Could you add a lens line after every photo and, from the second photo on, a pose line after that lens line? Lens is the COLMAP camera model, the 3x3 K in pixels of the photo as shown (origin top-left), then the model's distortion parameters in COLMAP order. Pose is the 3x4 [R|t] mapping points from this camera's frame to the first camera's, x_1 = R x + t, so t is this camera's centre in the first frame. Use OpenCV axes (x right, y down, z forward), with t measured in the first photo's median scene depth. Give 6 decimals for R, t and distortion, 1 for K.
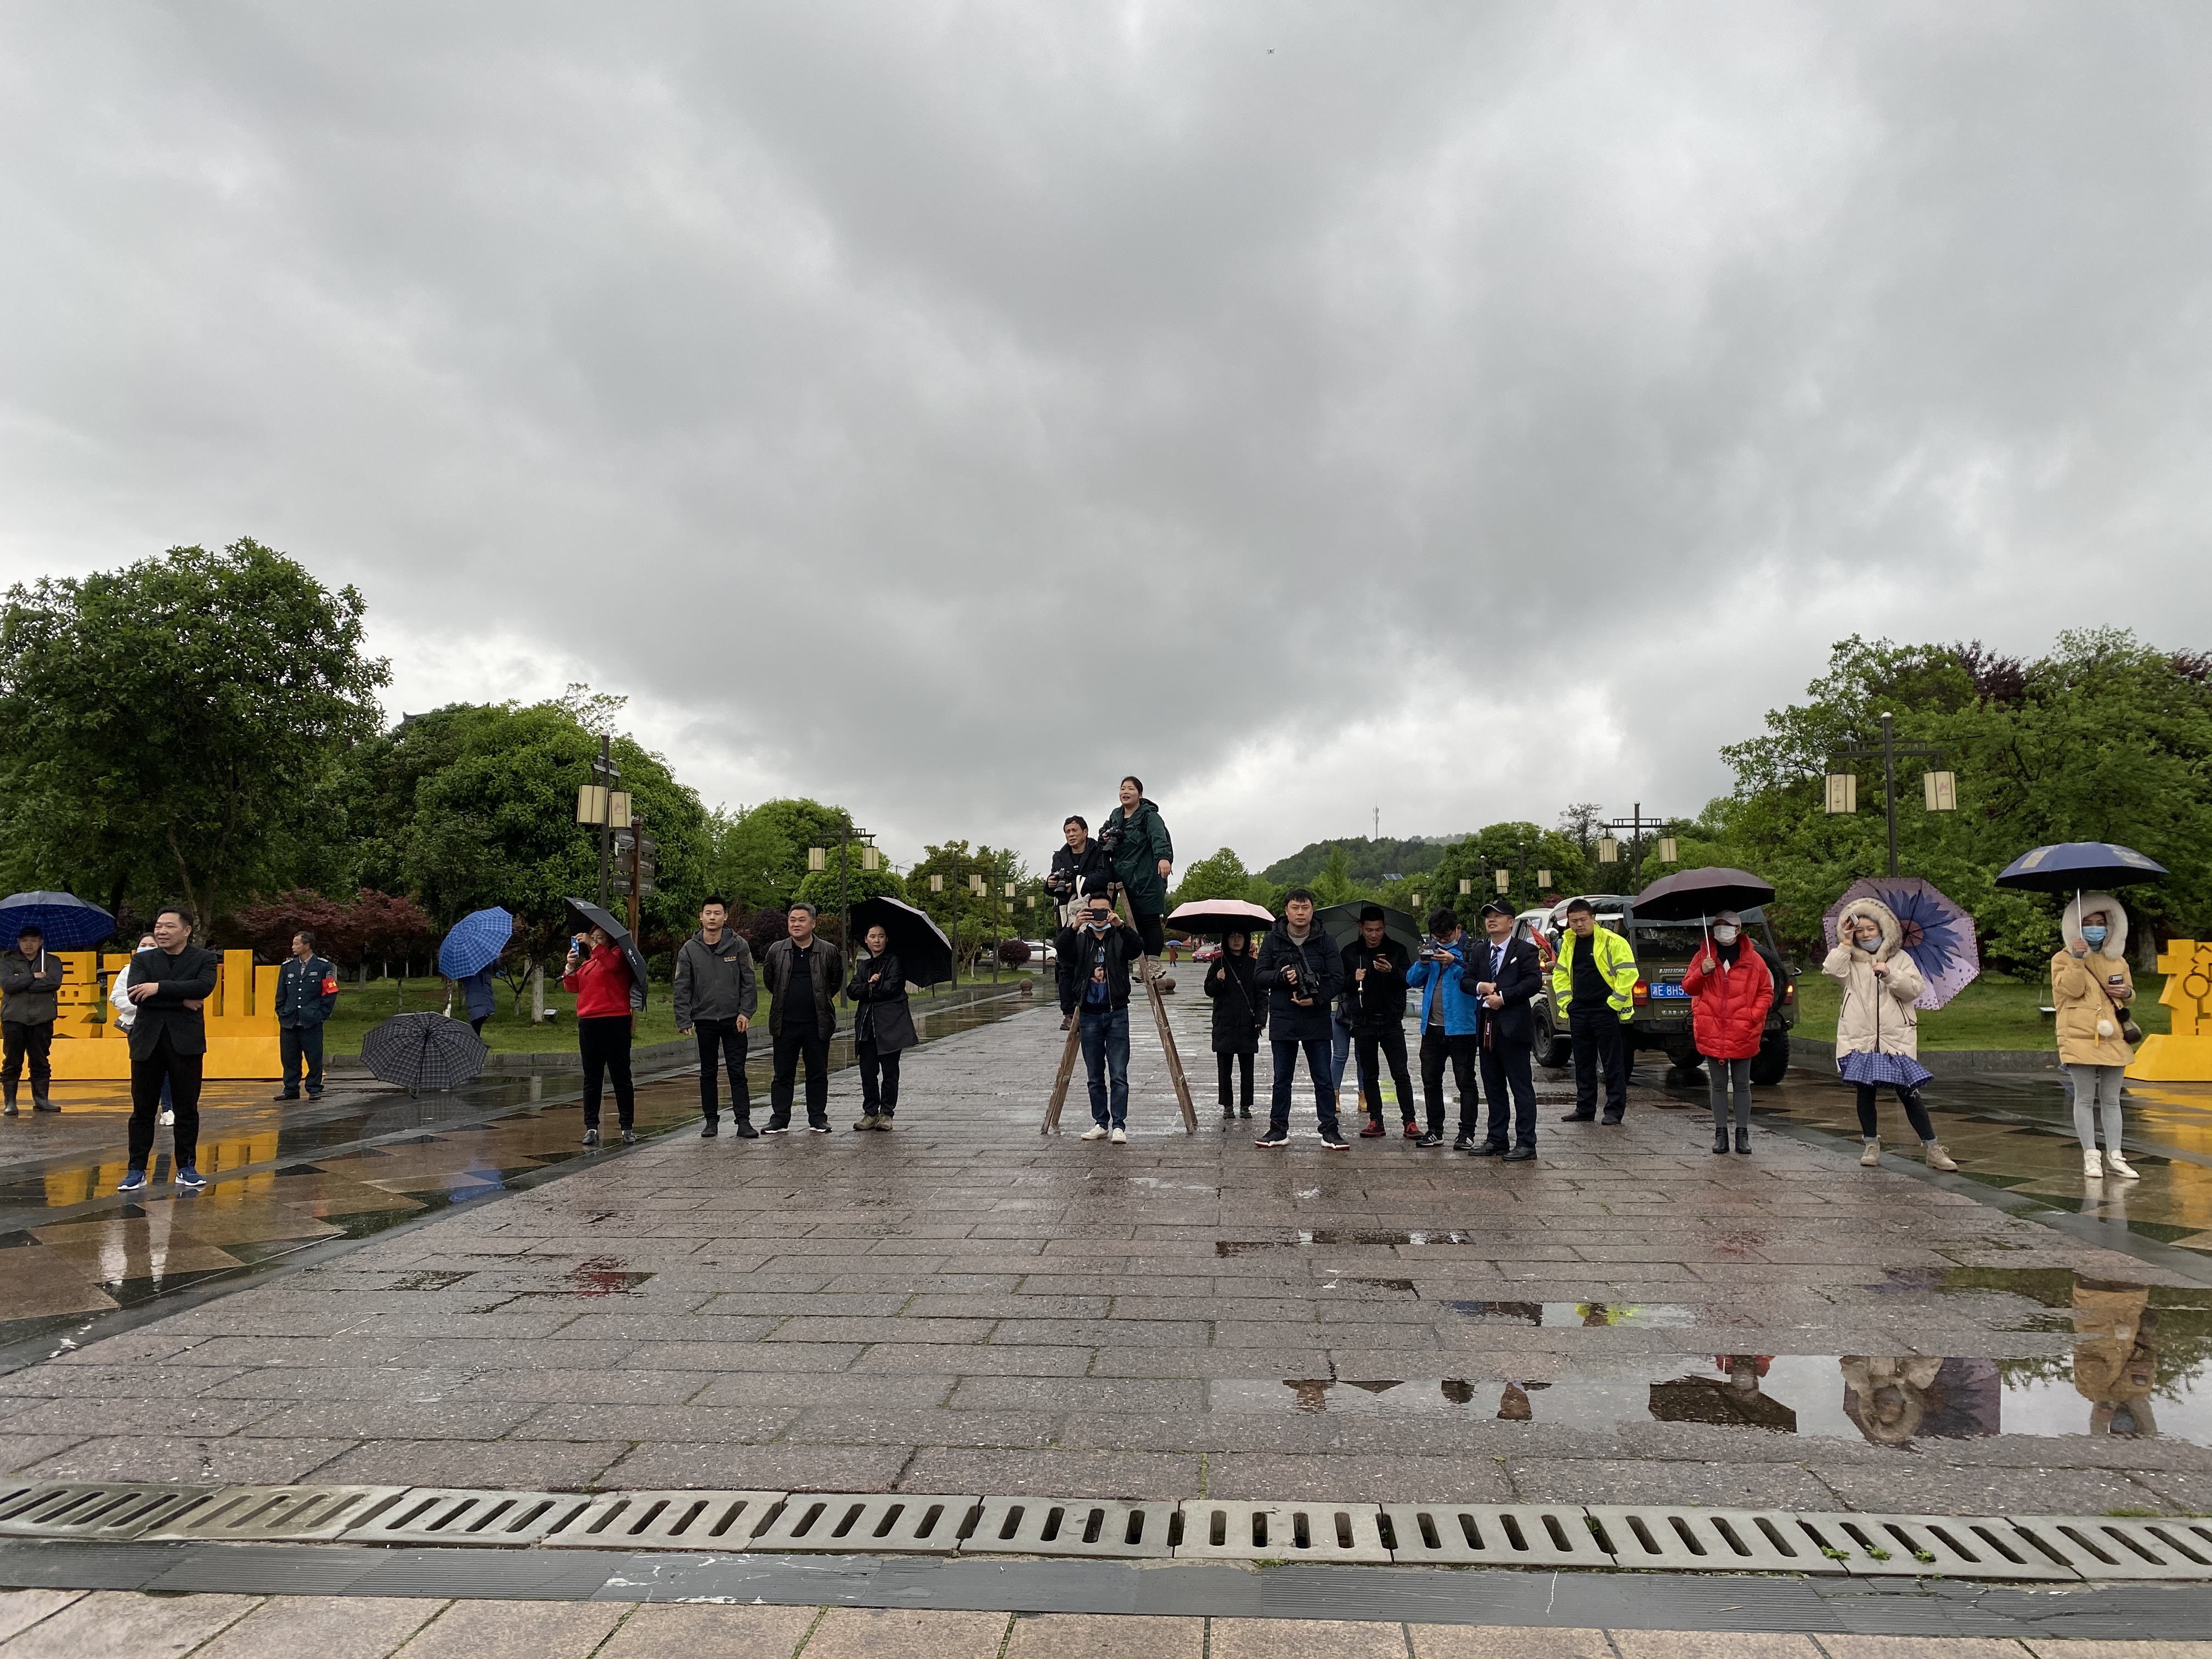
lens RADIAL K [[1670.5, 0, 1103.8], [0, 1670.5, 822.0], [0, 0, 1]] dist [0.033485, -0.036911]
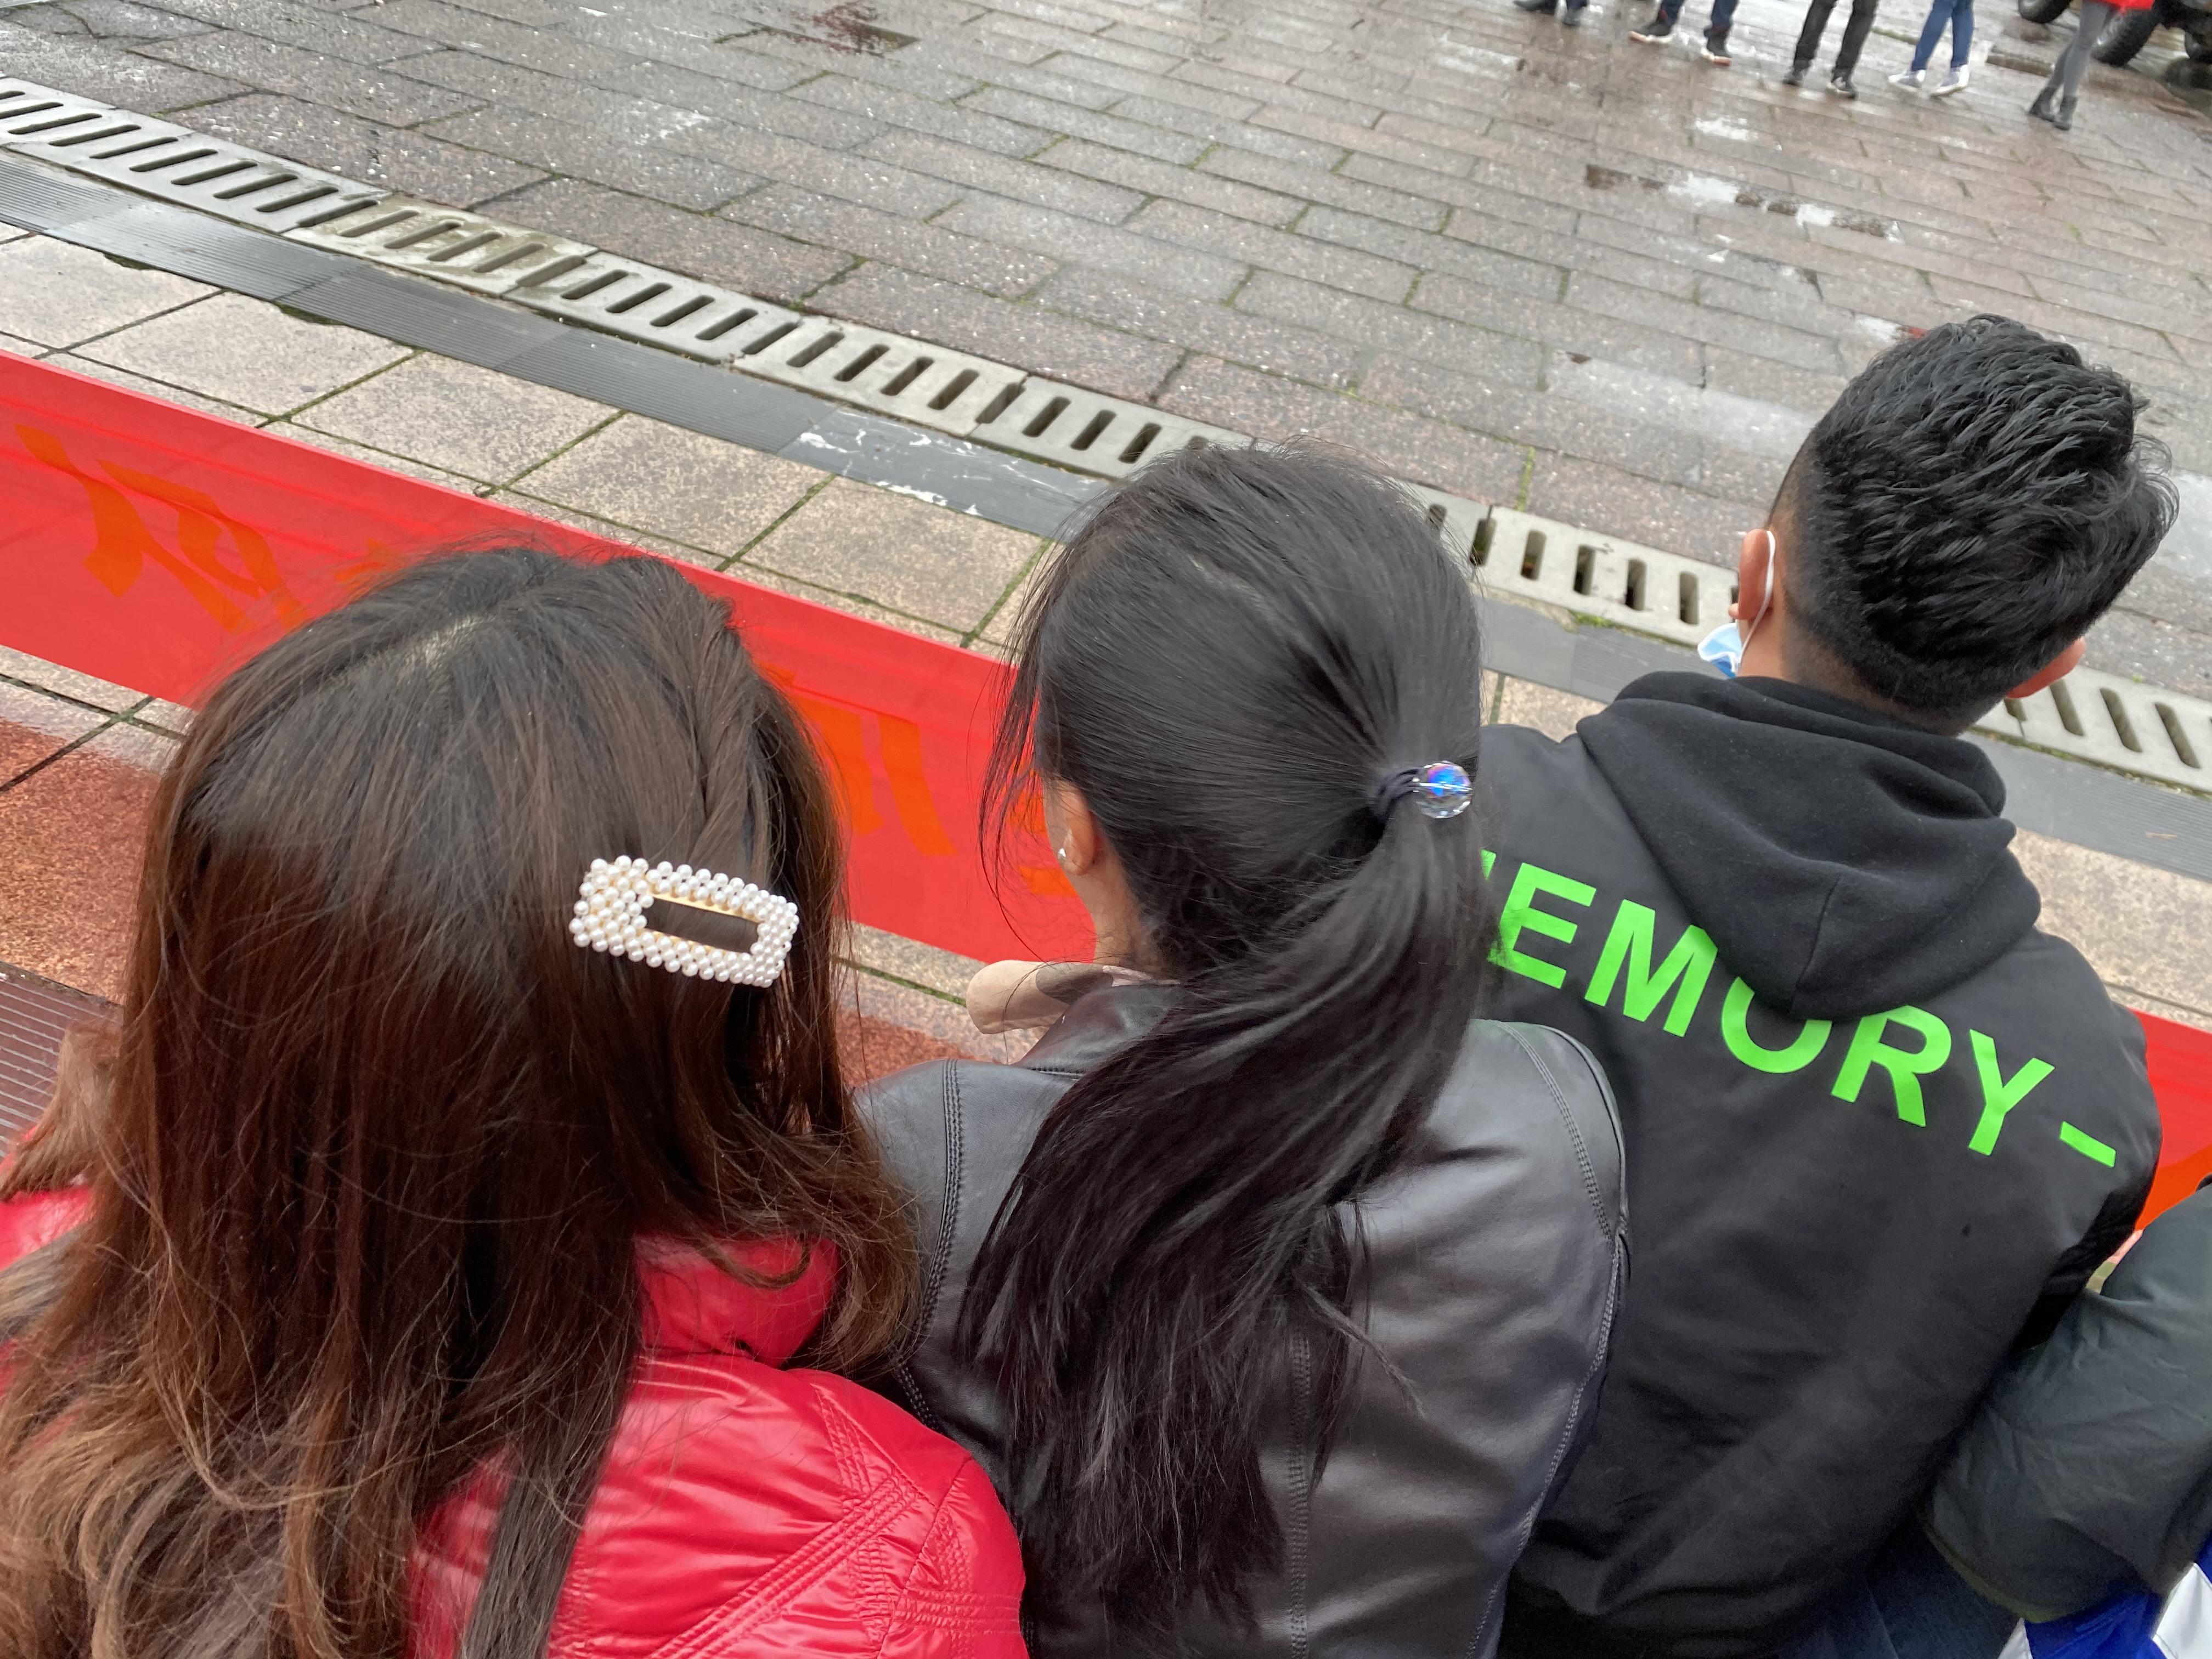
lens RADIAL K [[1670.5, 0, 1097.4], [0, 1670.5, 817.0], [0, 0, 1]] dist [0.033485, -0.036911]
pose [[0.961905, 0.266247, -0.062065, -0.043736], [-0.170856, 0.762686, 0.623794, 0.044833], [0.213419, -0.589426, 0.779121, 0.225554]]
